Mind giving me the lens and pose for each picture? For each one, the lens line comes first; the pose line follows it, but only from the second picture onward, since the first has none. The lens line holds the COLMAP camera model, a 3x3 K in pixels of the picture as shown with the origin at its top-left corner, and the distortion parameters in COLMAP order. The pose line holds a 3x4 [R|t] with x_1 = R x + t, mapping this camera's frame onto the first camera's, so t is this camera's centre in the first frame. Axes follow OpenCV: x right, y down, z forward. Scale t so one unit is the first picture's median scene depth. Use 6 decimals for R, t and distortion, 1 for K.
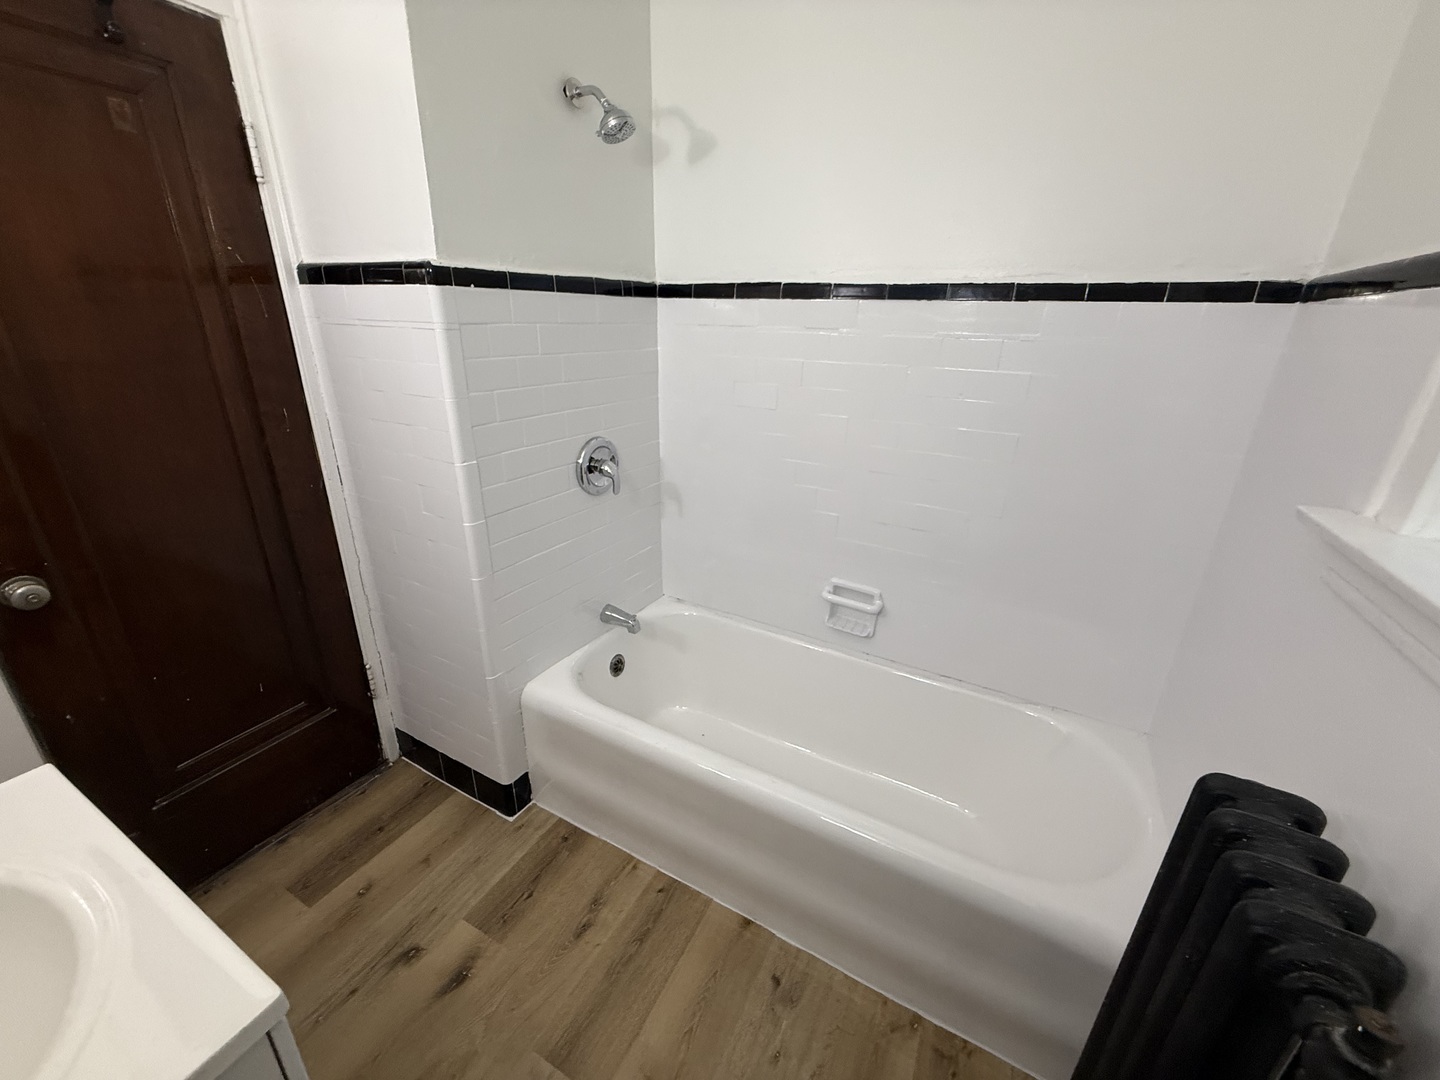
lens RADIAL K [[572.9, 0, 720.0], [0, 572.9, 540.0], [0, 0, 1]] dist [0.010853, 0.000043]
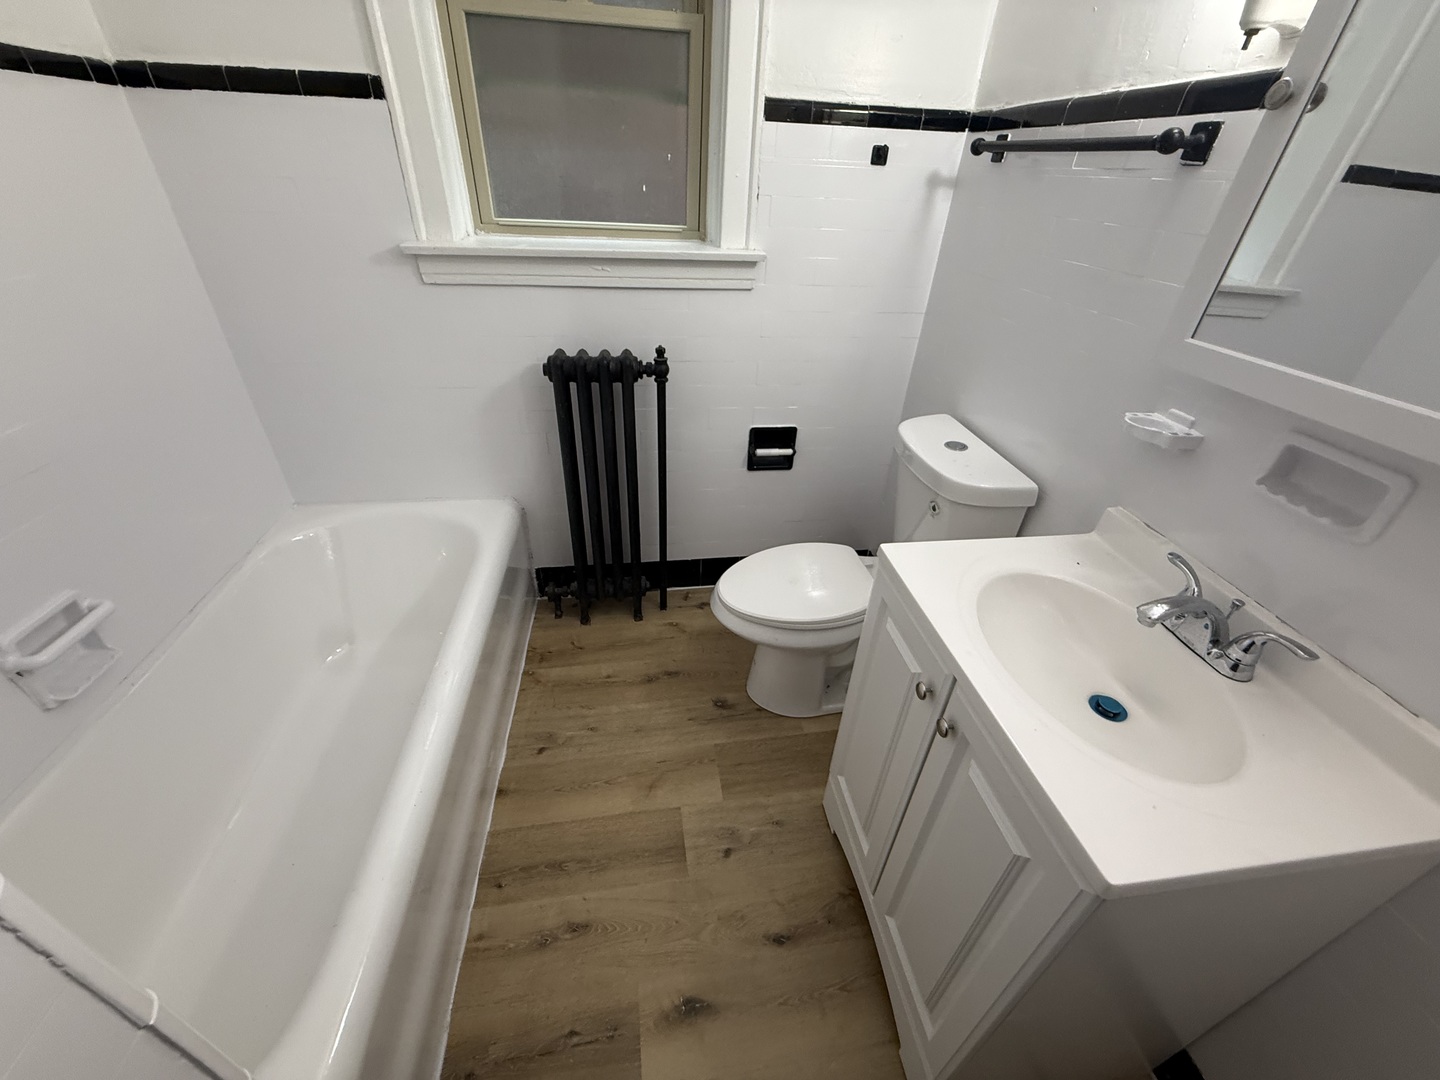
lens RADIAL K [[574.4, 0, 717.4], [0, 574.4, 537.0], [0, 0, 1]] dist [-0.000124, 0.000348]
pose [[-0.593310, -0.477172, 0.648298, -0.685564], [0.235843, 0.666981, 0.706763, -0.294133], [-0.769650, 0.572226, -0.283189, 0.801009]]
